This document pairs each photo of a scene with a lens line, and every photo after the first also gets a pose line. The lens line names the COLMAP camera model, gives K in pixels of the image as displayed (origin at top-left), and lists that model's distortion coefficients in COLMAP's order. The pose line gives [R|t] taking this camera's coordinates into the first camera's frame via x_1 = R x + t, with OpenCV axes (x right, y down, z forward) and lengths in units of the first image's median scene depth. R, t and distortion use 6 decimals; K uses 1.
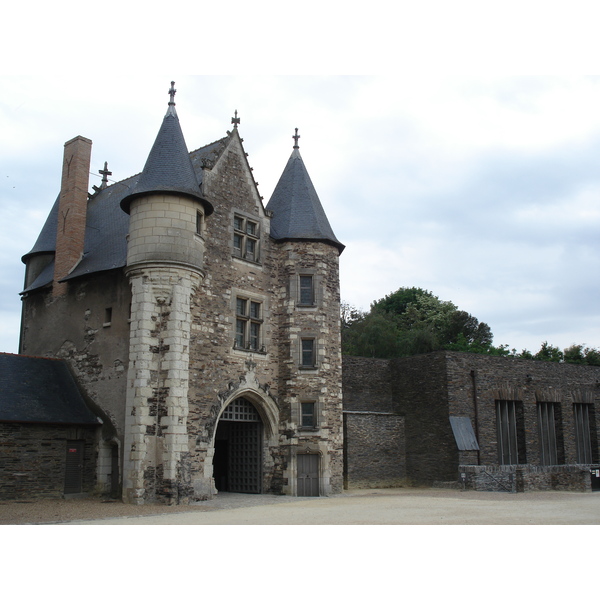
lens RADIAL K [[691.1, 0, 300.0], [0, 691.1, 300.0], [0, 0, 1]] dist [-0.013836, -0.202737]
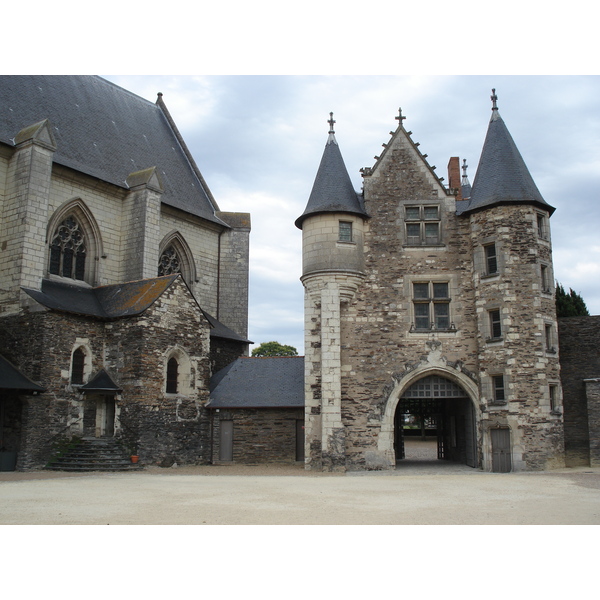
lens RADIAL K [[691.1, 0, 300.0], [0, 691.1, 300.0], [0, 0, 1]] dist [-0.013836, -0.202737]
pose [[0.558158, -0.152749, -0.815553, 0.668574], [0.182856, 0.981388, -0.058664, 0.051291], [0.809335, -0.116385, 0.575701, 0.238634]]
